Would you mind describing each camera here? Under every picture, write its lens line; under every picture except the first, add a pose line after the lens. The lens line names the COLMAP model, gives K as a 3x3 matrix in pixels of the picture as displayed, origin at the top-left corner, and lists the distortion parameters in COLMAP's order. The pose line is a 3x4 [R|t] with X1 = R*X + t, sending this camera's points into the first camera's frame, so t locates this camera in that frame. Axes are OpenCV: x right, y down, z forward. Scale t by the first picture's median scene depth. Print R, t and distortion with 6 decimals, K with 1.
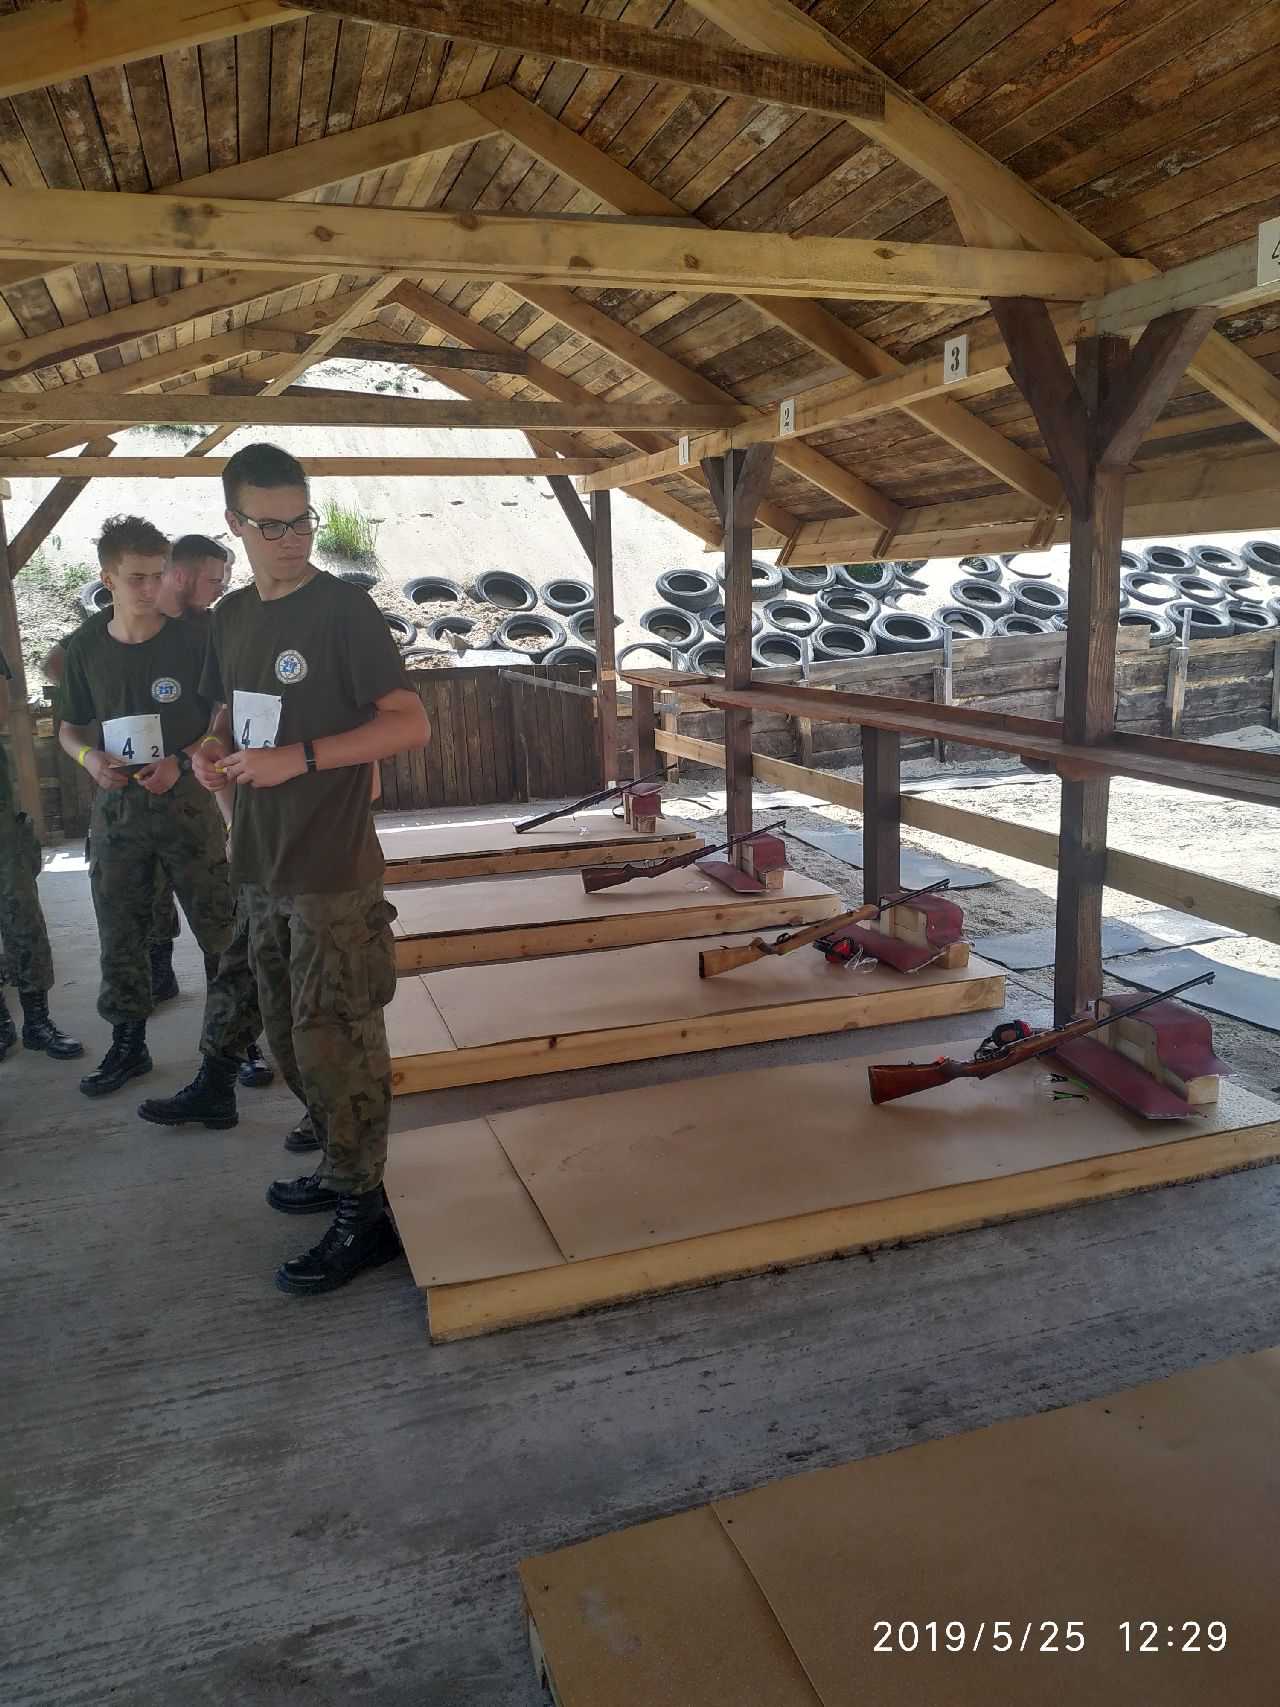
lens RADIAL K [[1253.0, 0, 624.1], [0, 1253.0, 854.6], [0, 0, 1]] dist [0.002412, -0.014158]
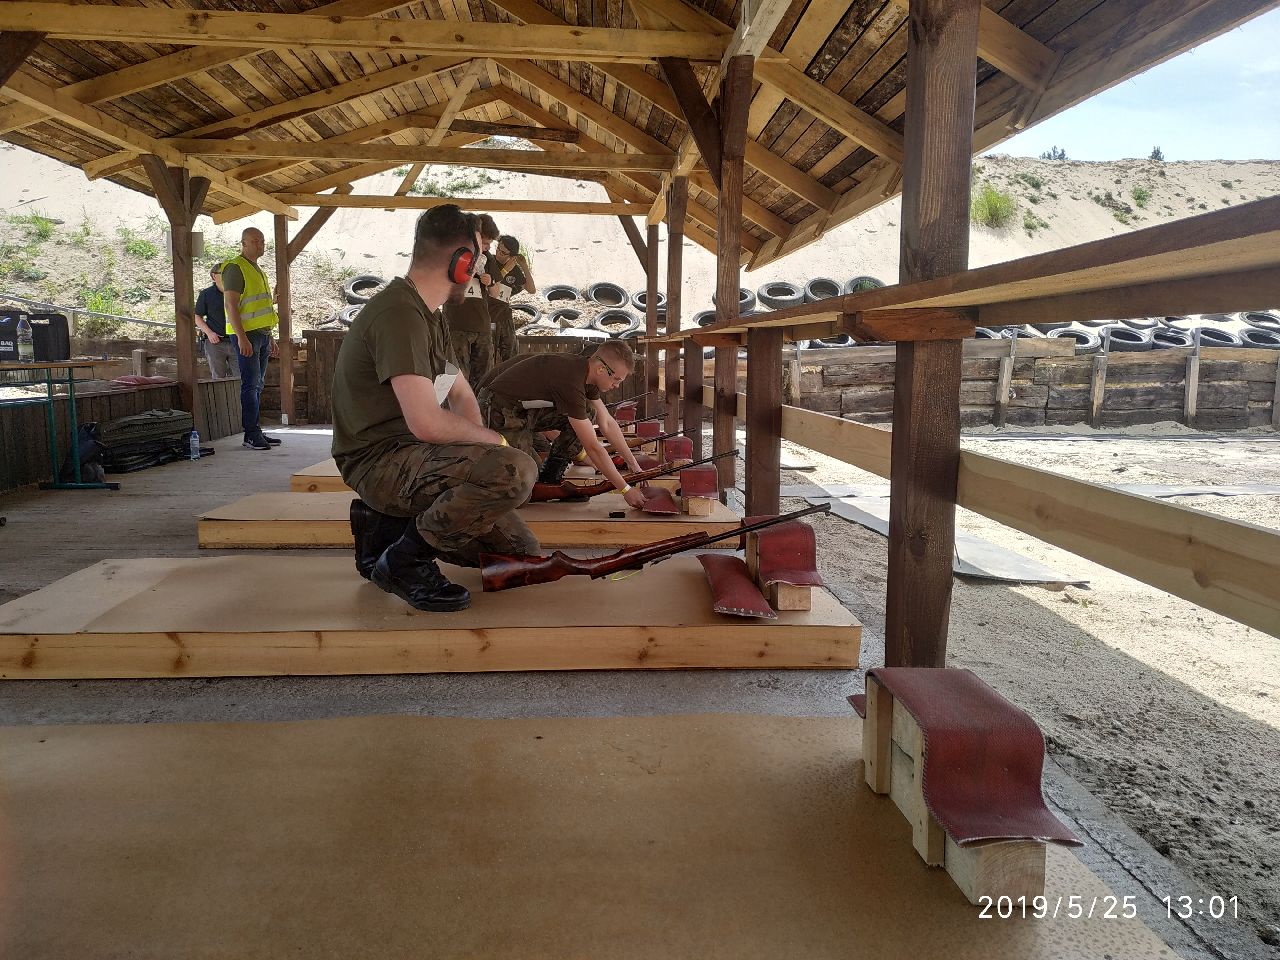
lens RADIAL K [[939.5, 0, 637.2], [0, 939.5, 481.1], [0, 0, 1]] dist [0.002412, -0.014158]
pose [[0.970128, 0.077463, -0.229895, 0.322184], [-0.093237, 0.993921, -0.058546, 0.114025], [0.223962, 0.078232, 0.971453, -0.119331]]
